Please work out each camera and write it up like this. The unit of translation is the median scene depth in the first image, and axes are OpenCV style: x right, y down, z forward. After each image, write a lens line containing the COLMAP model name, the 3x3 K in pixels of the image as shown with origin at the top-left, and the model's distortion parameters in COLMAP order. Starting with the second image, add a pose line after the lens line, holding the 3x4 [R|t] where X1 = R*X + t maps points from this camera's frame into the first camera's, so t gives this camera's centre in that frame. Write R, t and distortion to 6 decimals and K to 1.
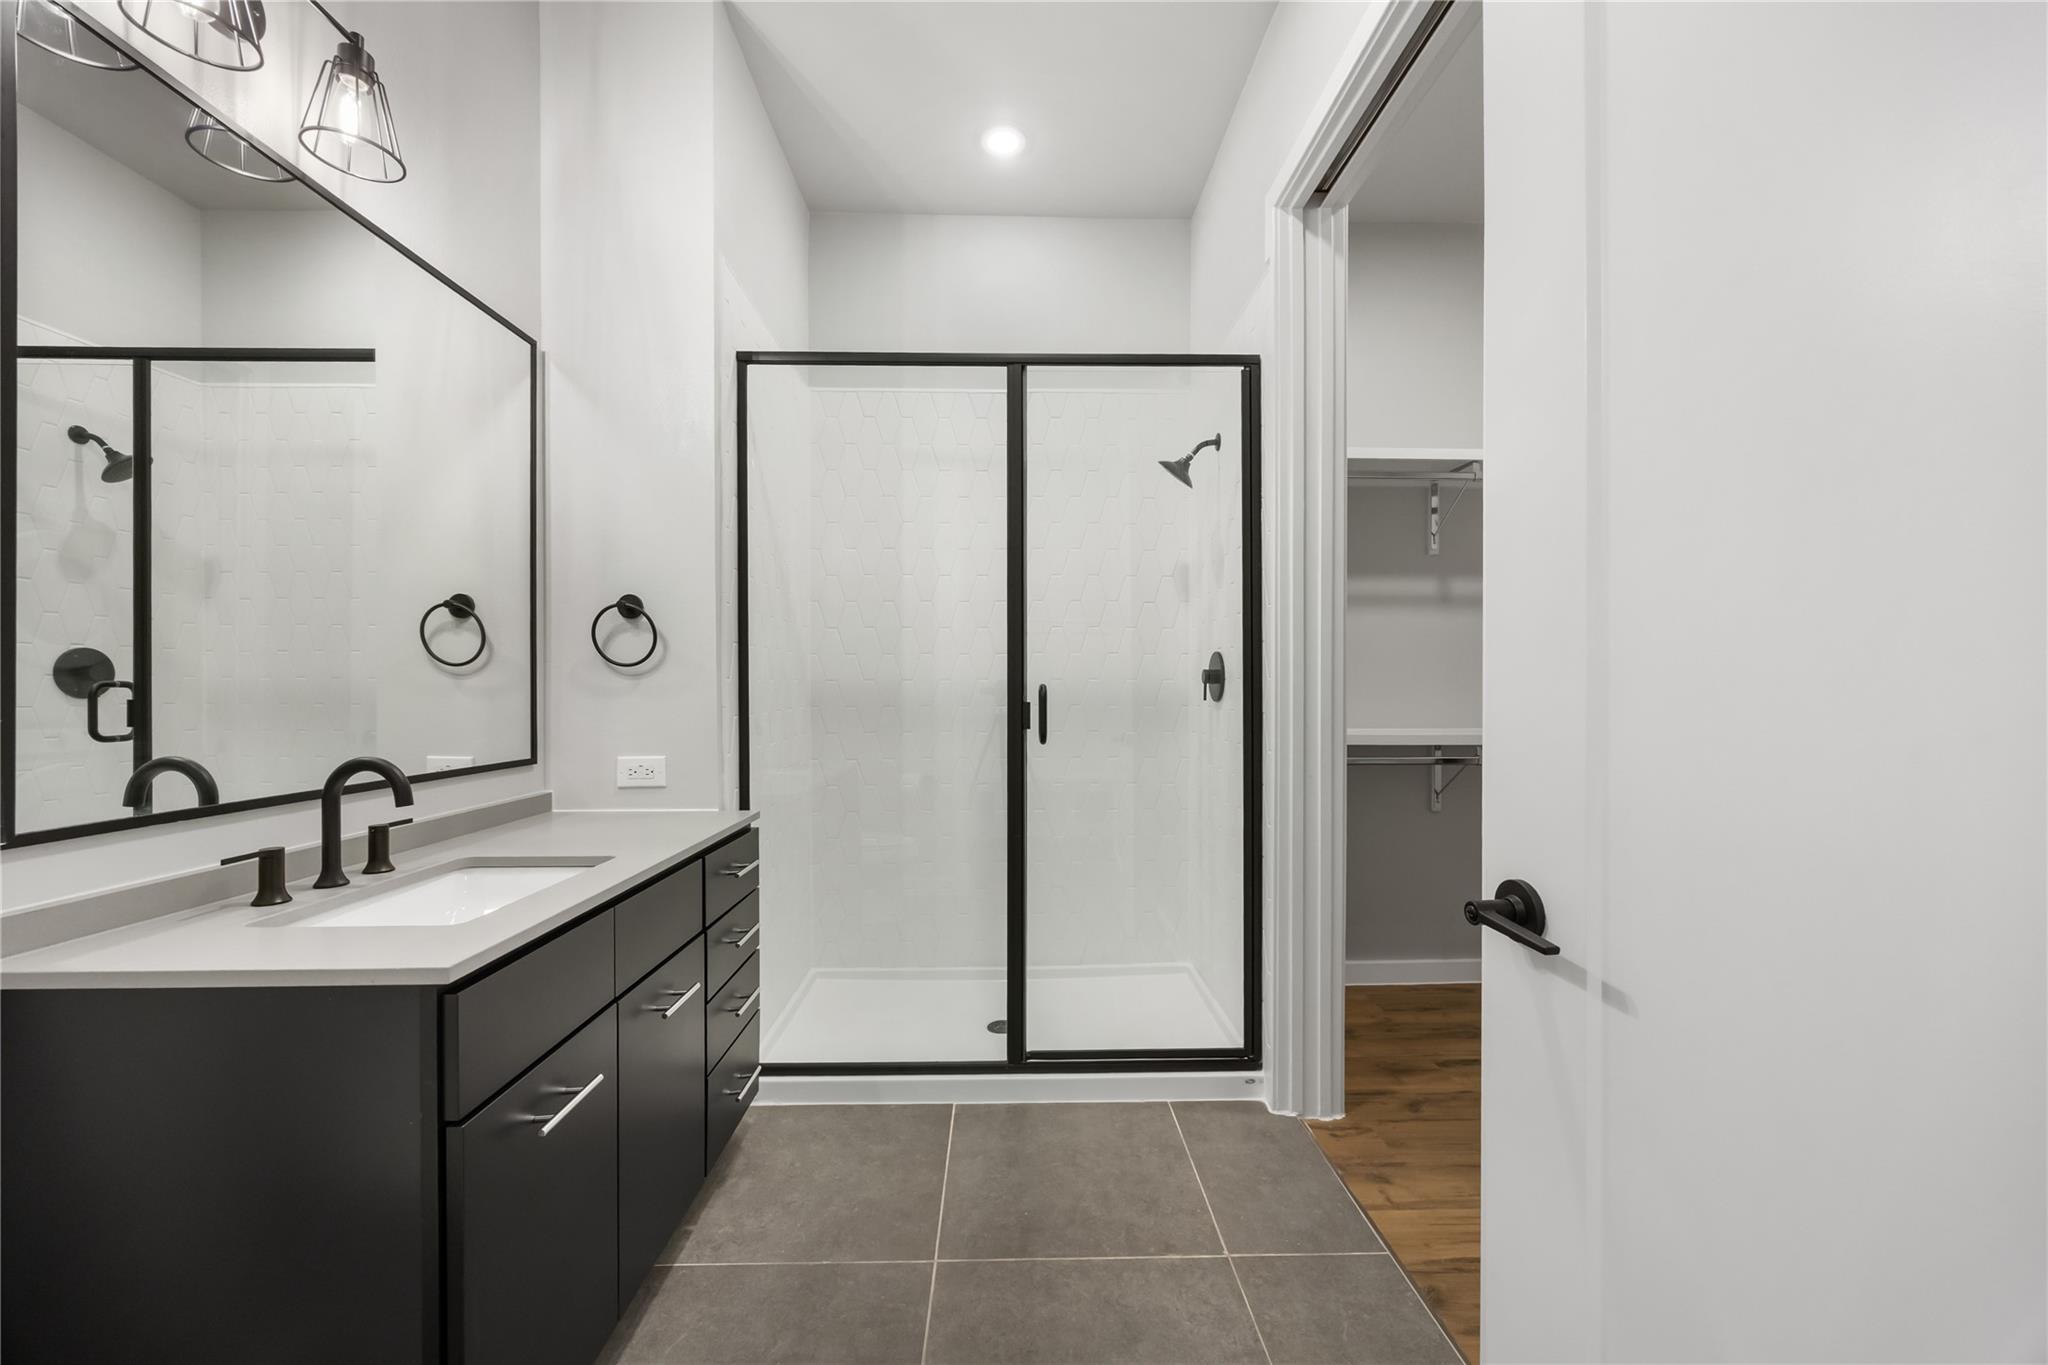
lens RADIAL K [[791.5, 0, 1024.2], [0, 791.5, 692.1], [0, 0, 1]] dist [0.000765, 0.000050]
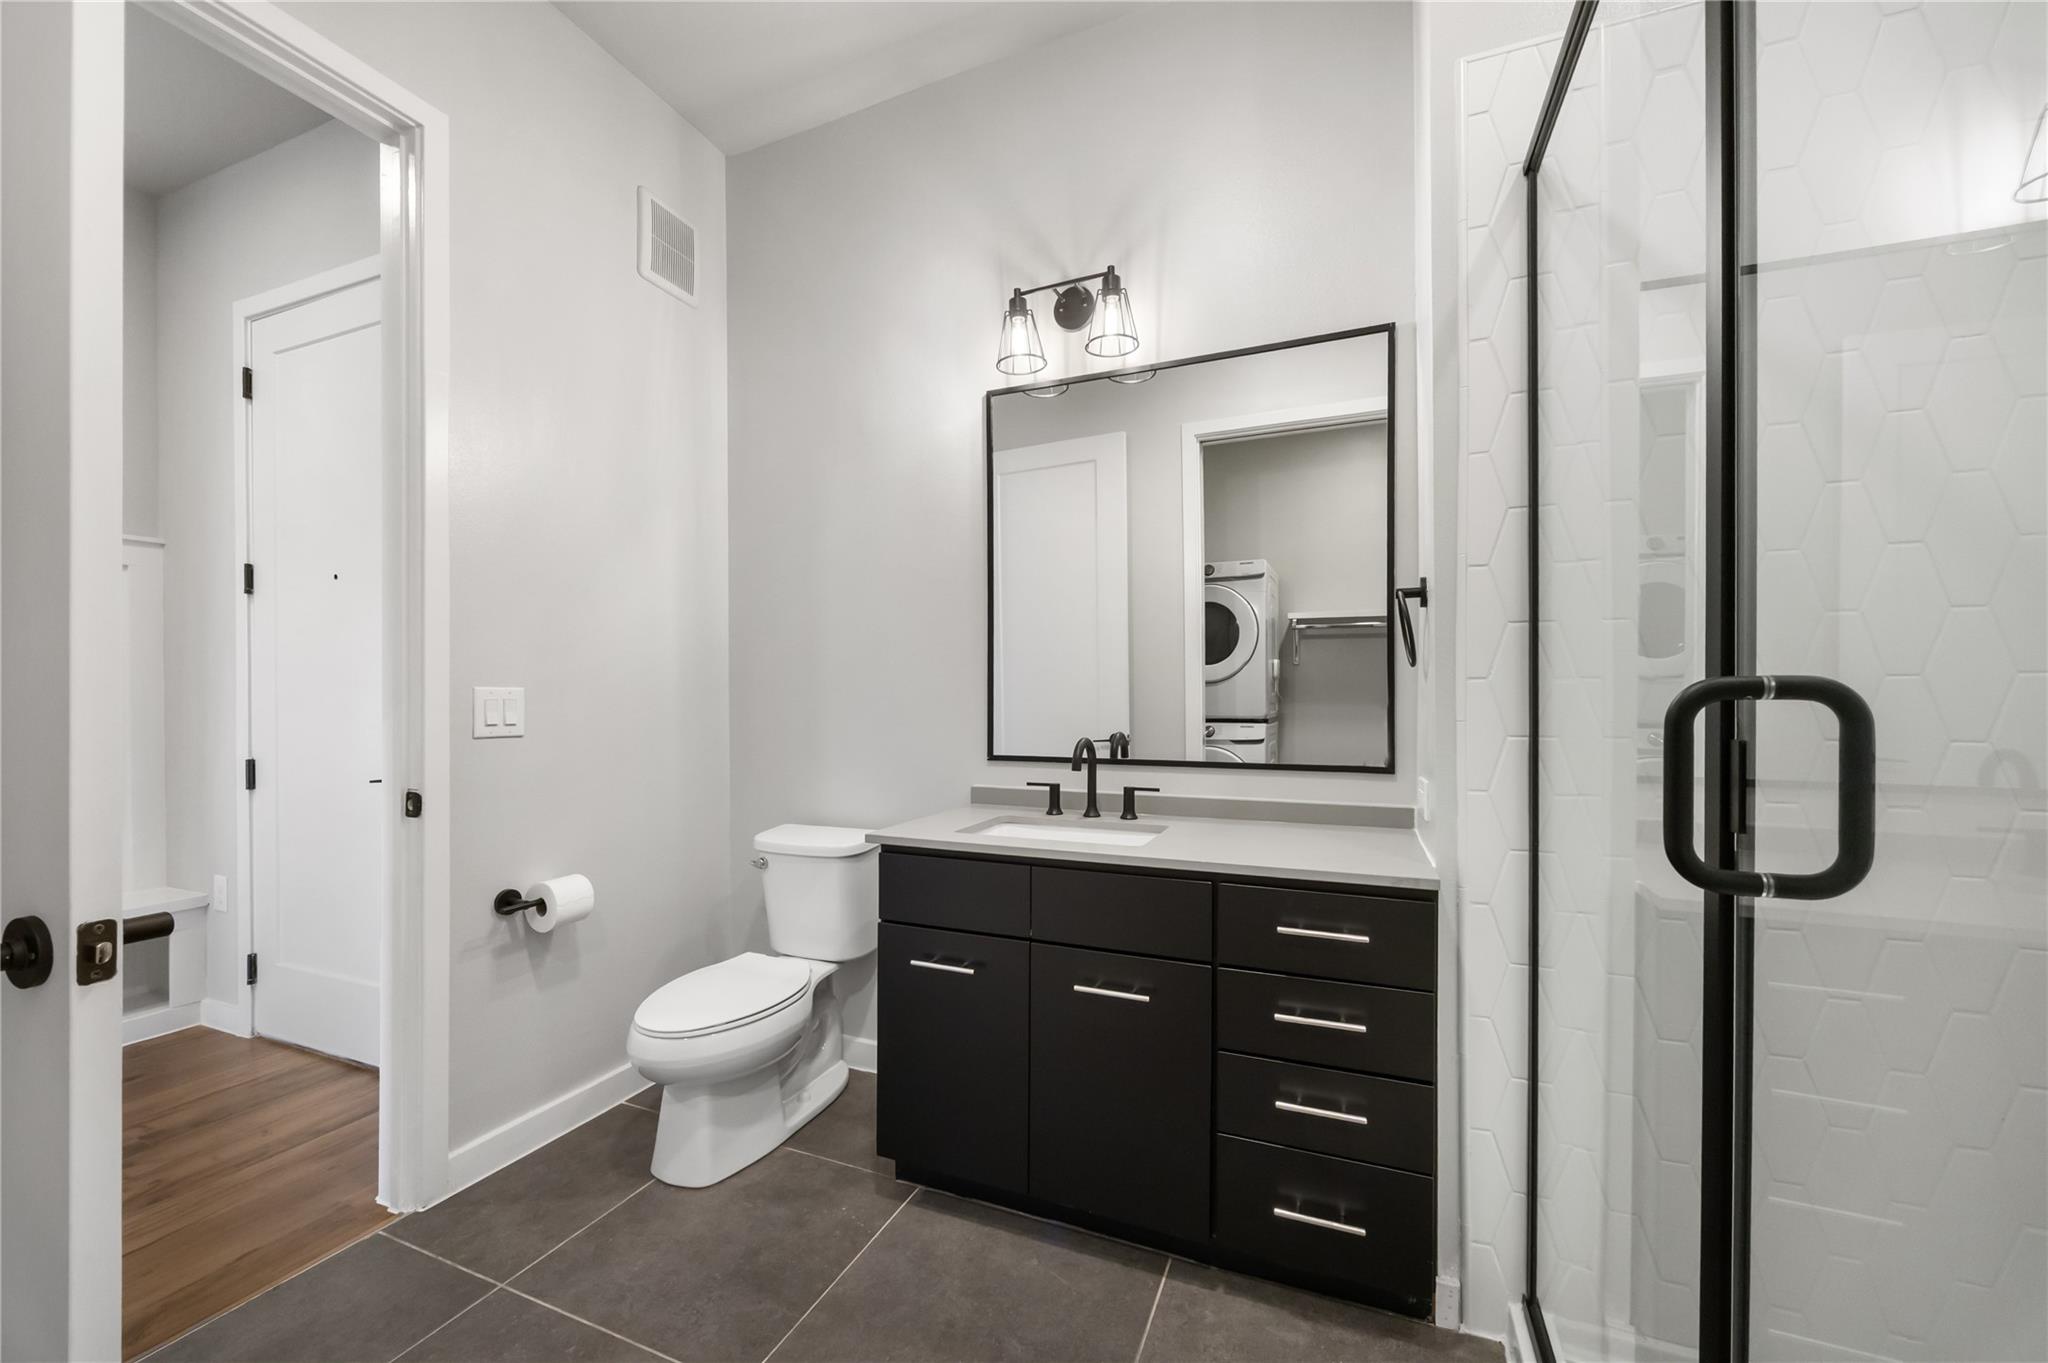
lens RADIAL K [[791.5, 0, 1028.1], [0, 791.5, 689.4], [0, 0, 1]] dist [0.000765, 0.000050]
pose [[-0.415396, 0.003185, -0.909635, 0.624043], [0.006270, 0.999980, 0.000638, -0.021798], [0.909619, -0.005439, -0.415407, 1.475119]]
